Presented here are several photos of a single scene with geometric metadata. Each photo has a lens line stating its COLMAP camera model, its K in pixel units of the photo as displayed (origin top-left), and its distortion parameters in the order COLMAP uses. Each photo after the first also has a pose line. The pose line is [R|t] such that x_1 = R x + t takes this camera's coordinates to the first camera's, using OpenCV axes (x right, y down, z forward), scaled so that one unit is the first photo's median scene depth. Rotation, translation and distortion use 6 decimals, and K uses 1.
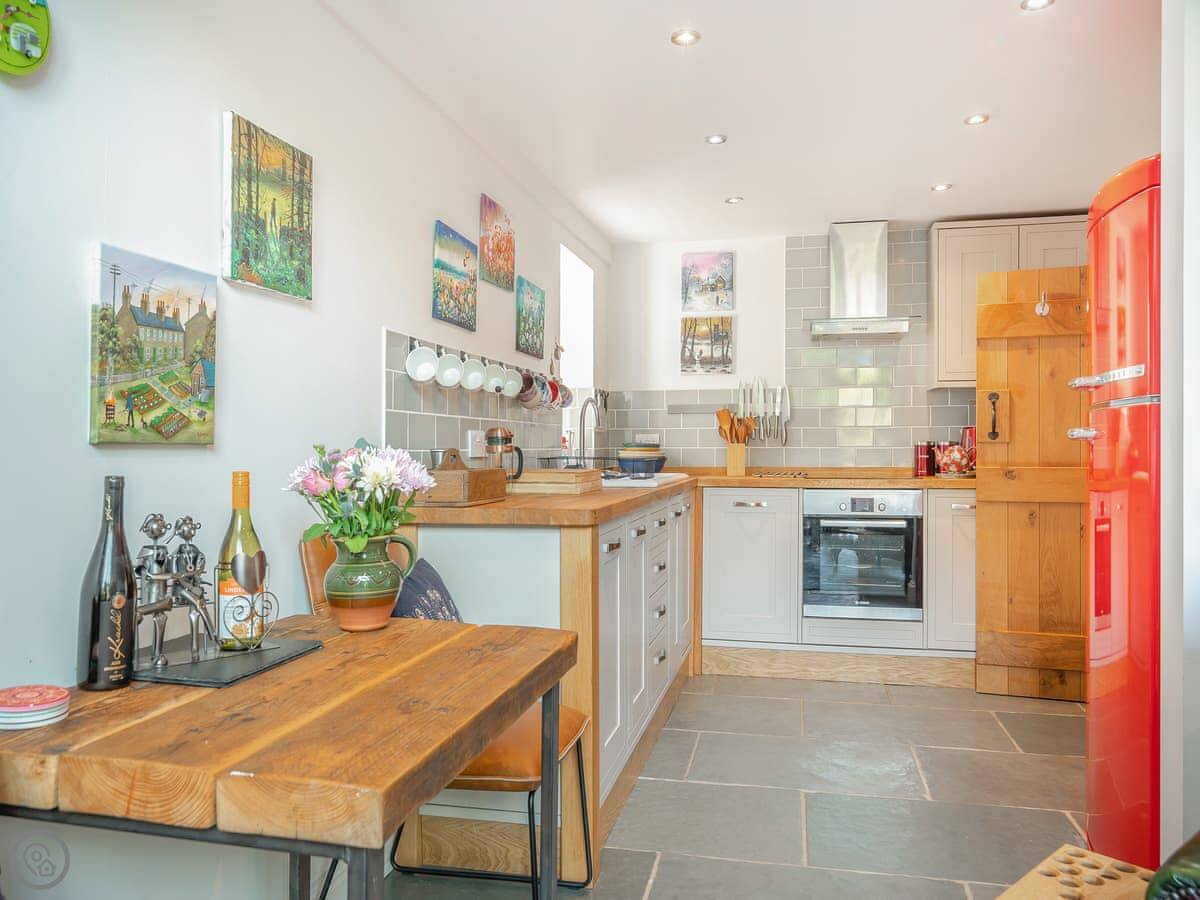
lens RADIAL K [[877.9, 0, 600.0], [0, 877.9, 450.0], [0, 0, 1]] dist [0.001044, -0.000757]
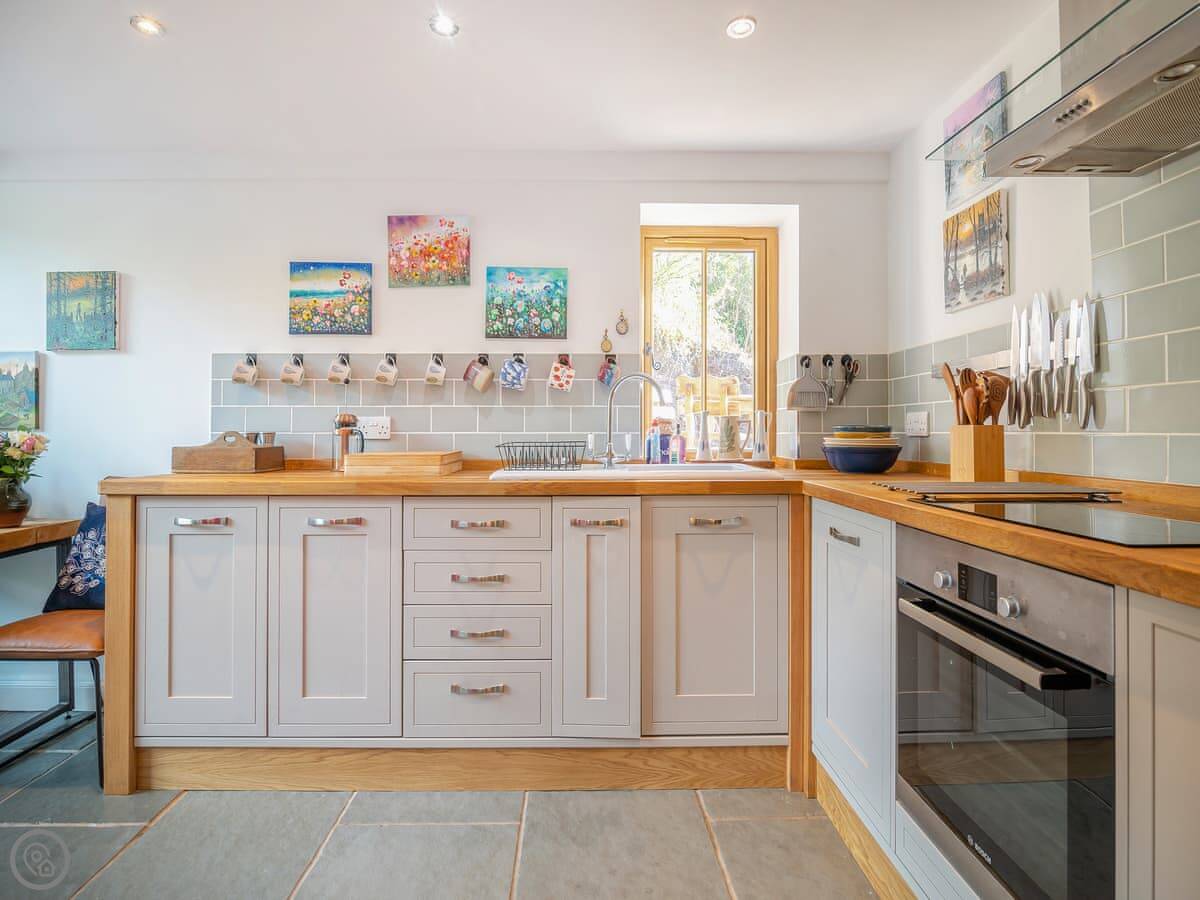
lens RADIAL K [[579.7, 0, 601.9], [0, 579.7, 414.3], [0, 0, 1]] dist [-0.020231, 0.000019]
pose [[0.246324, -0.020654, -0.968968, 0.558136], [-0.004108, 0.999742, -0.022355, -0.007754], [0.969179, 0.009487, 0.246175, 0.891351]]
